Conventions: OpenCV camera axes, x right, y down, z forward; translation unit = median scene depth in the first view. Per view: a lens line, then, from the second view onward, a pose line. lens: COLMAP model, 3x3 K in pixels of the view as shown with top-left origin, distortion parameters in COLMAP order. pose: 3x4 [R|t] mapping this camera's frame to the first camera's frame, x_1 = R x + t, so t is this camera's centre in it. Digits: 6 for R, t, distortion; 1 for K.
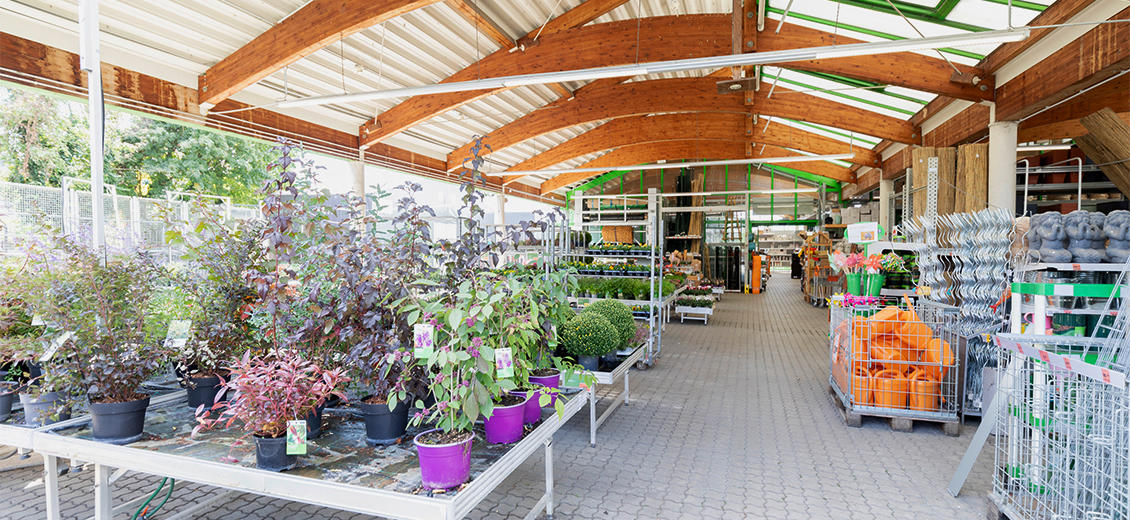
lens RADIAL K [[543.4, 0, 567.3], [0, 543.4, 260.3], [0, 0, 1]] dist [-0.005014, 0.001360]
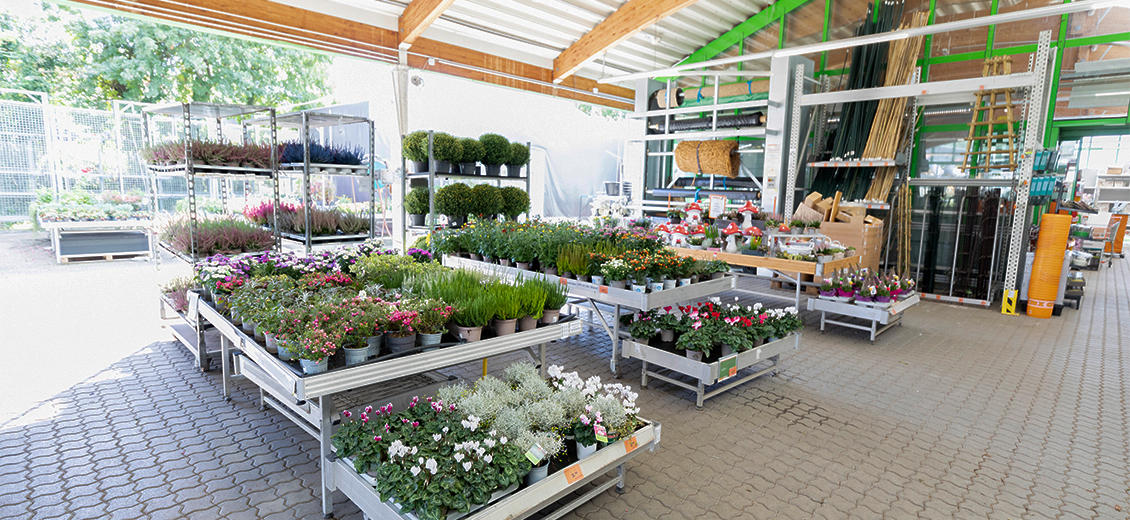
lens RADIAL K [[543.4, 0, 563.1], [0, 543.4, 263.8], [0, 0, 1]] dist [-0.005014, 0.001360]
pose [[0.898472, 0.079256, -0.431819, 0.201114], [-0.035836, 0.993528, 0.107790, -0.001165], [0.437567, -0.081371, 0.895497, 0.503767]]
